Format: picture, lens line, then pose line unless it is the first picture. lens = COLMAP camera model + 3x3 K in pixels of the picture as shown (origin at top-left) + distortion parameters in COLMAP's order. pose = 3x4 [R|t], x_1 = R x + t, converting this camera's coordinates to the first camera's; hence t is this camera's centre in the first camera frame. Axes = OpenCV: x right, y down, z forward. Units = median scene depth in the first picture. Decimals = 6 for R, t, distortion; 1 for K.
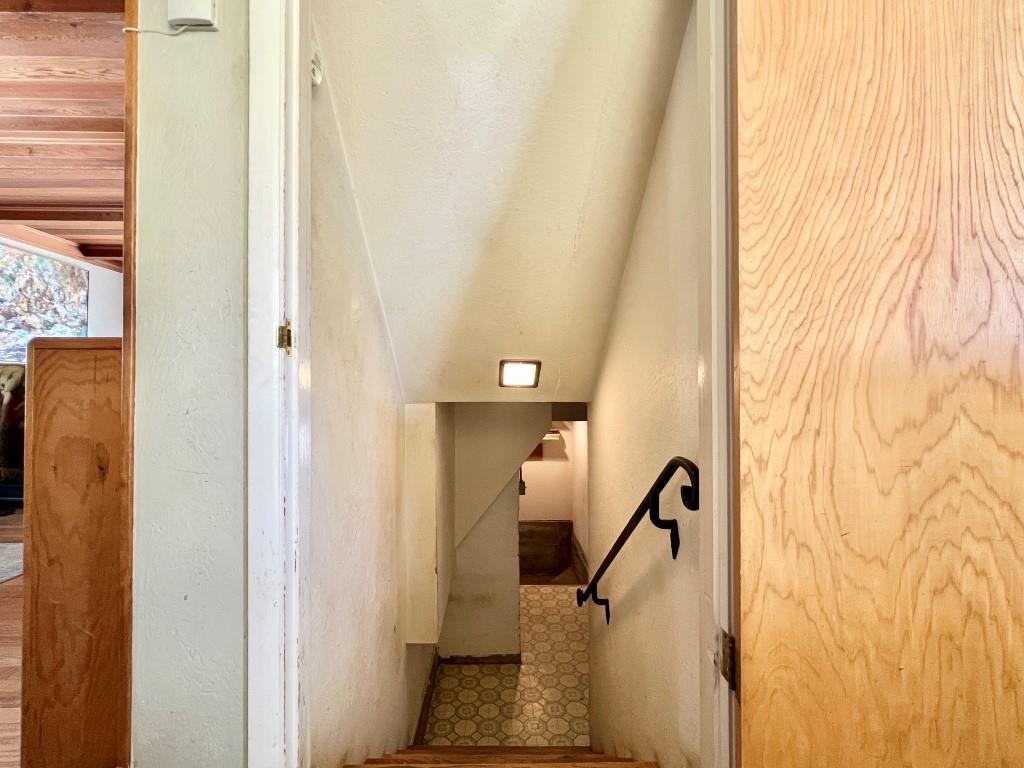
lens RADIAL K [[454.4, 0, 511.6], [0, 454.4, 382.4], [0, 0, 1]] dist [0.000103, 0.000031]
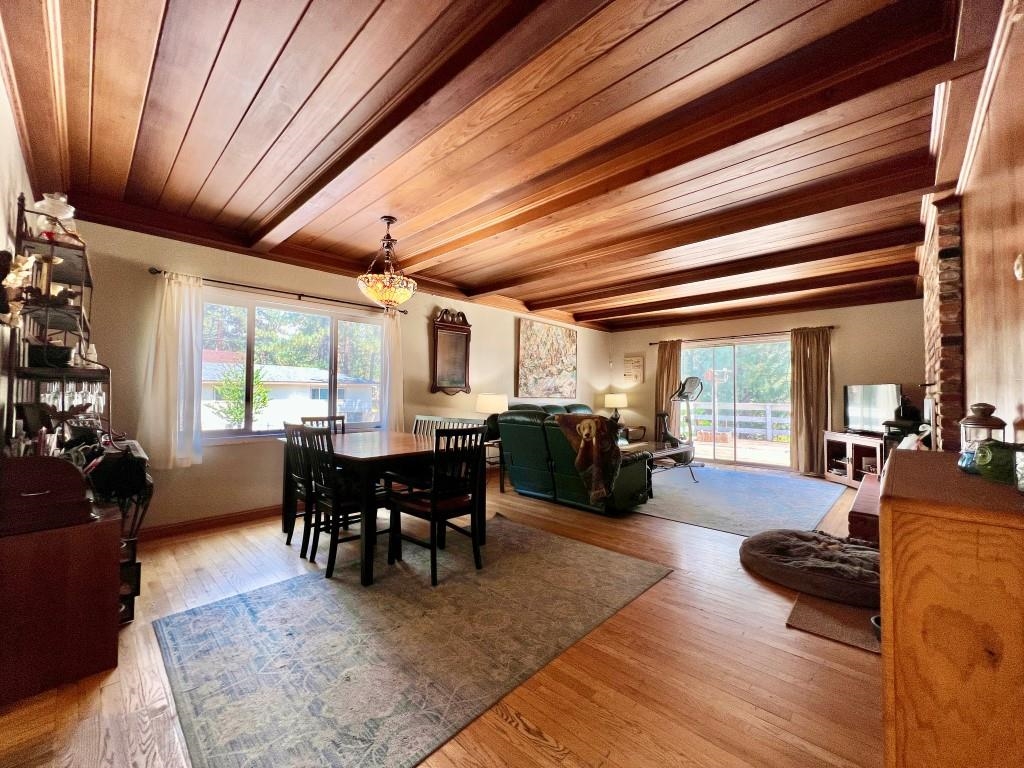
lens RADIAL K [[412.1, 0, 514.1], [0, 412.1, 382.6], [0, 0, 1]] dist [-0.001558, -0.000495]
pose [[0.710198, -0.014803, -0.703847, -0.187105], [0.001156, 0.999802, -0.019861, -0.066443], [0.704001, 0.013292, 0.710074, -0.057339]]
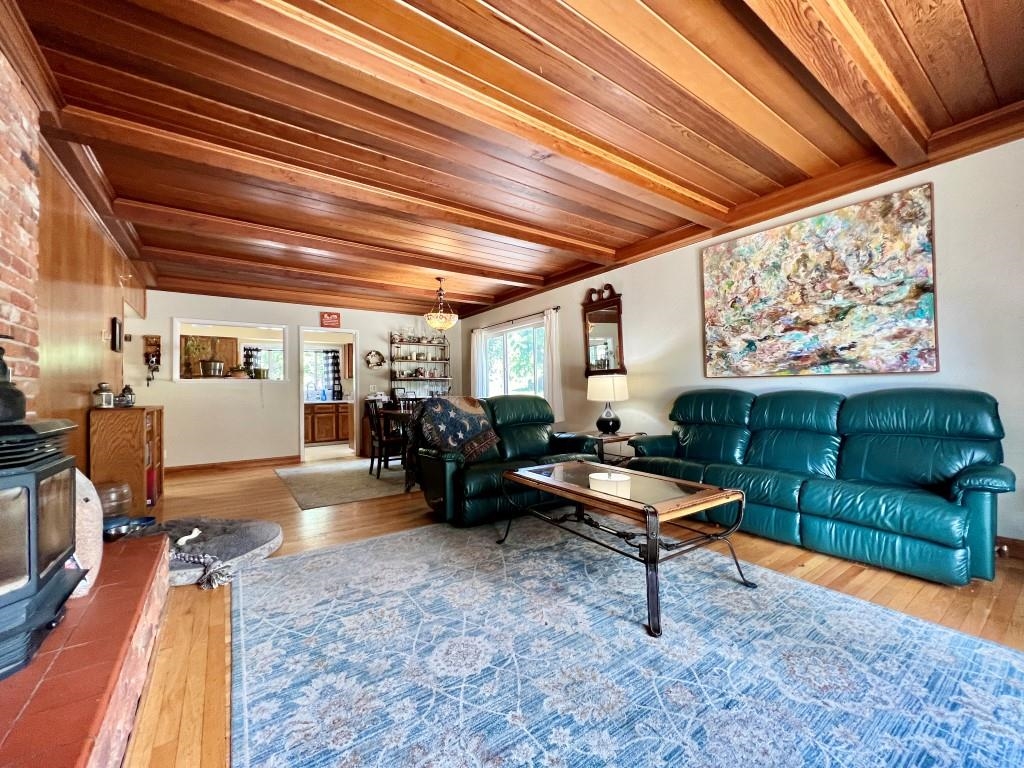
lens RADIAL K [[412.1, 0, 511.9], [0, 412.1, 382.2], [0, 0, 1]] dist [-0.001558, -0.000495]
pose [[-0.834421, 0.000473, -0.551127, -0.333218], [0.020074, 0.999362, -0.029535, -0.023447], [0.550762, -0.035708, -0.833898, 1.261876]]
